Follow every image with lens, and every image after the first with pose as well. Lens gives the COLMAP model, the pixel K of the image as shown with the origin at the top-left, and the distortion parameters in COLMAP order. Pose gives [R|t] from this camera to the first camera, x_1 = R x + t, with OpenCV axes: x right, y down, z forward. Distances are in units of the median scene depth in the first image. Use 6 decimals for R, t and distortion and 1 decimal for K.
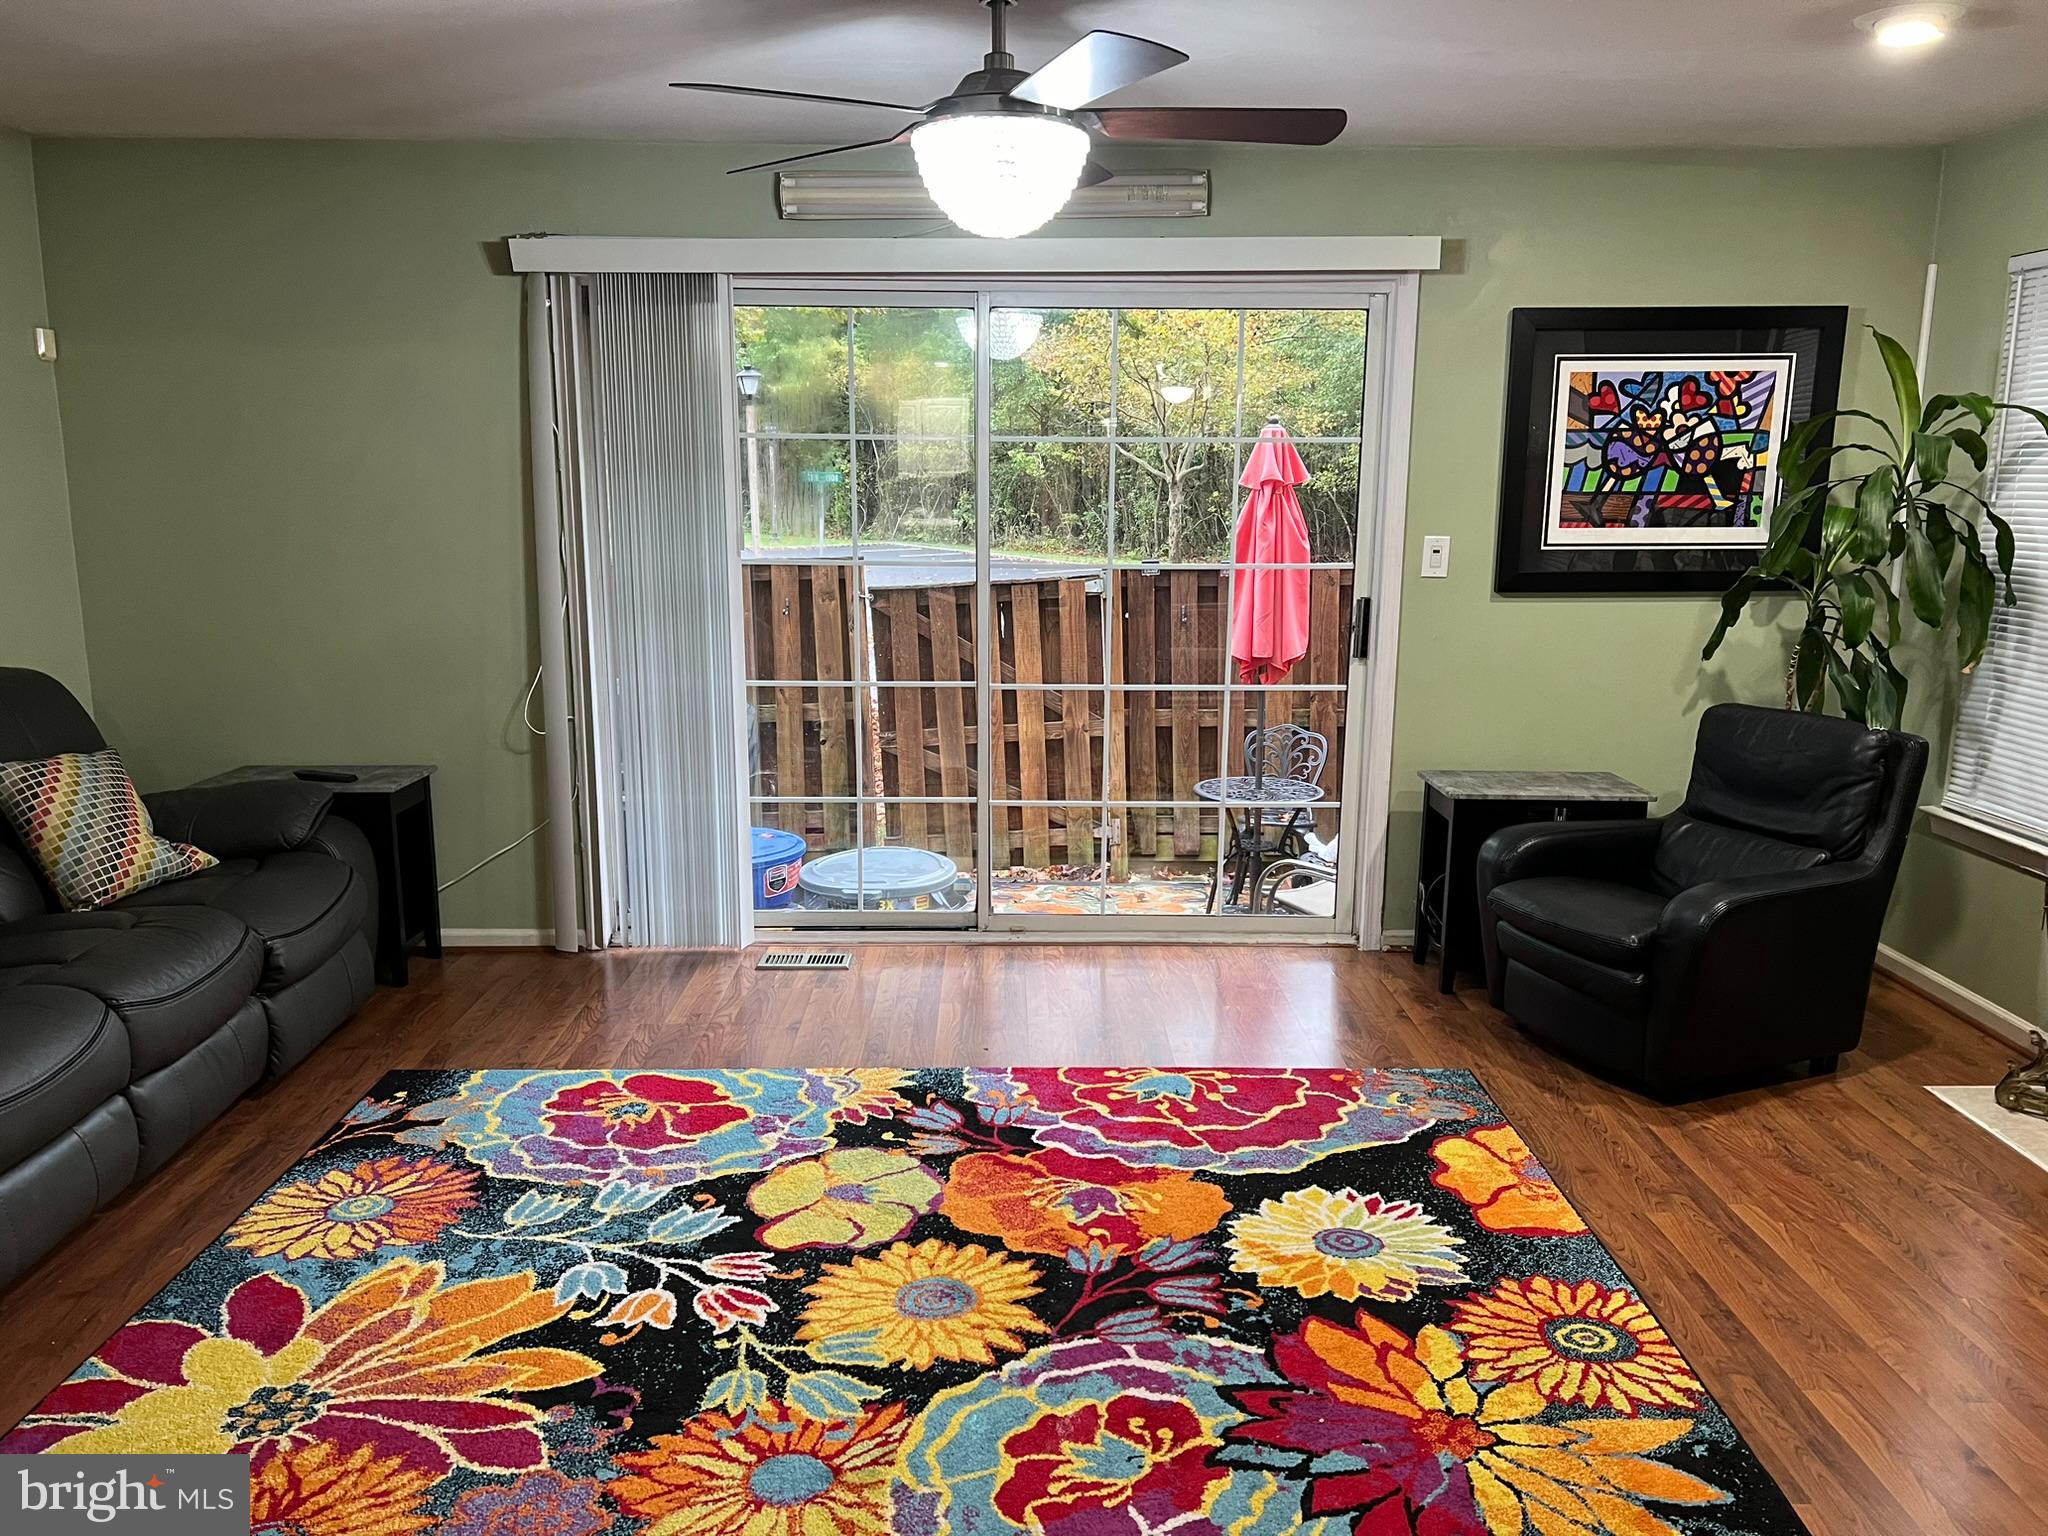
lens RADIAL K [[1523.9, 0, 1019.9], [0, 1523.9, 769.2], [0, 0, 1]] dist [0.020234, -0.010129]
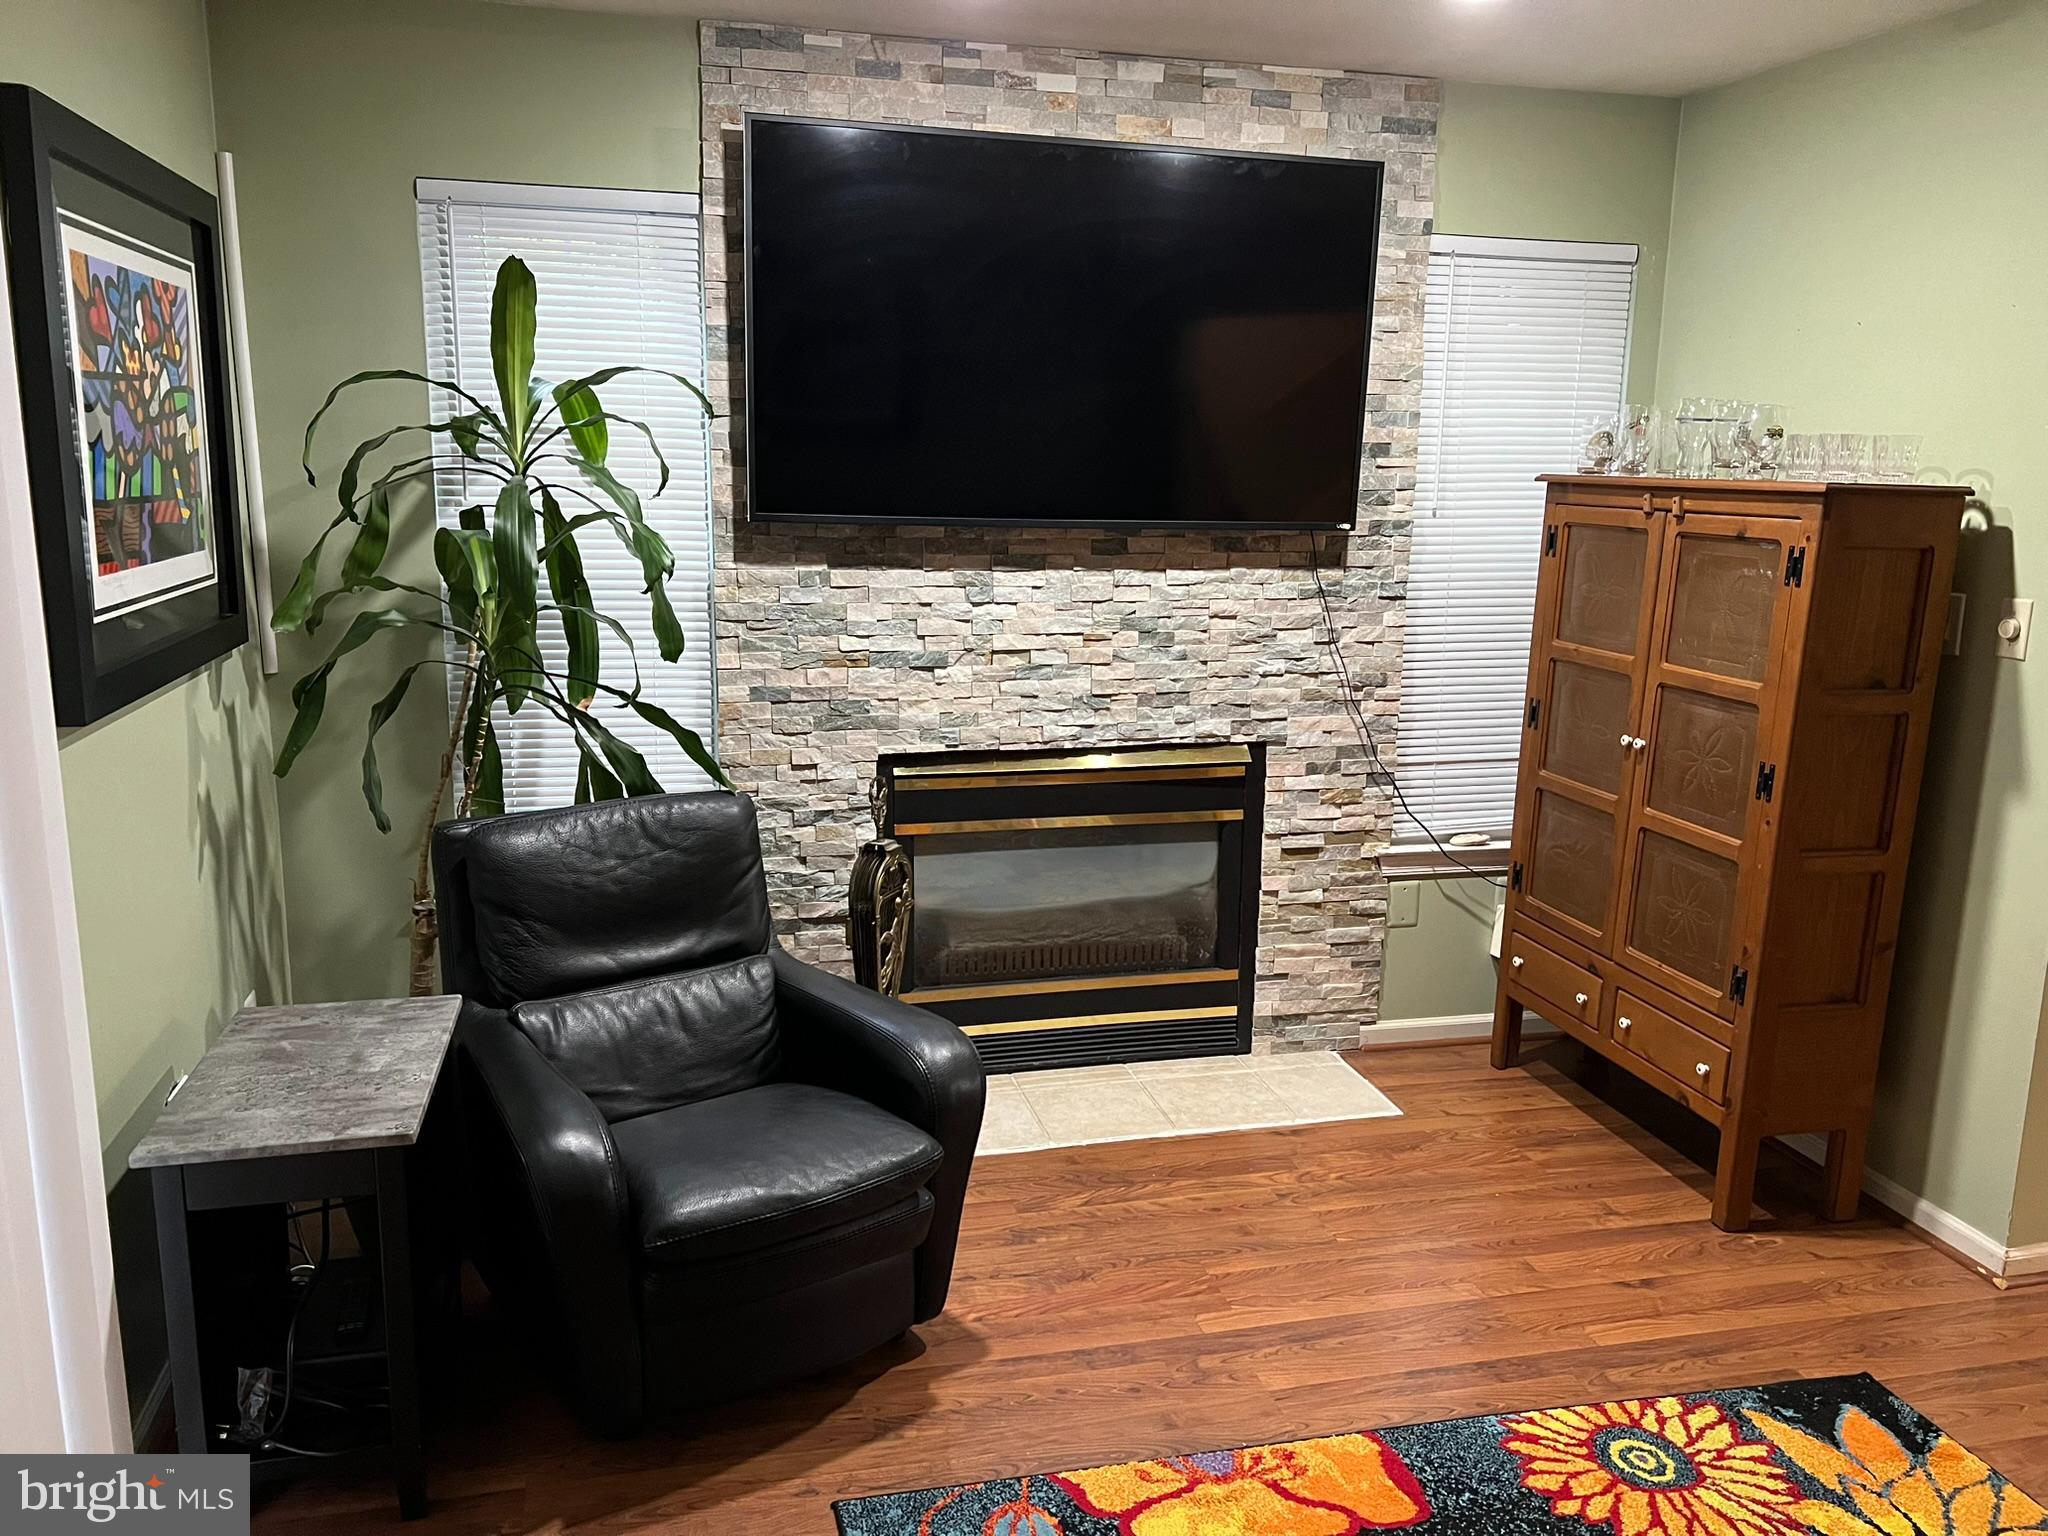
lens RADIAL K [[1523.9, 0, 1015.2], [0, 1523.9, 781.0], [0, 0, 1]] dist [0.020234, -0.010129]
pose [[-0.212991, -0.200649, 0.956230, -0.302818], [0.173944, 0.955265, 0.239191, -0.262112], [-0.961446, 0.217276, -0.168561, 1.327484]]
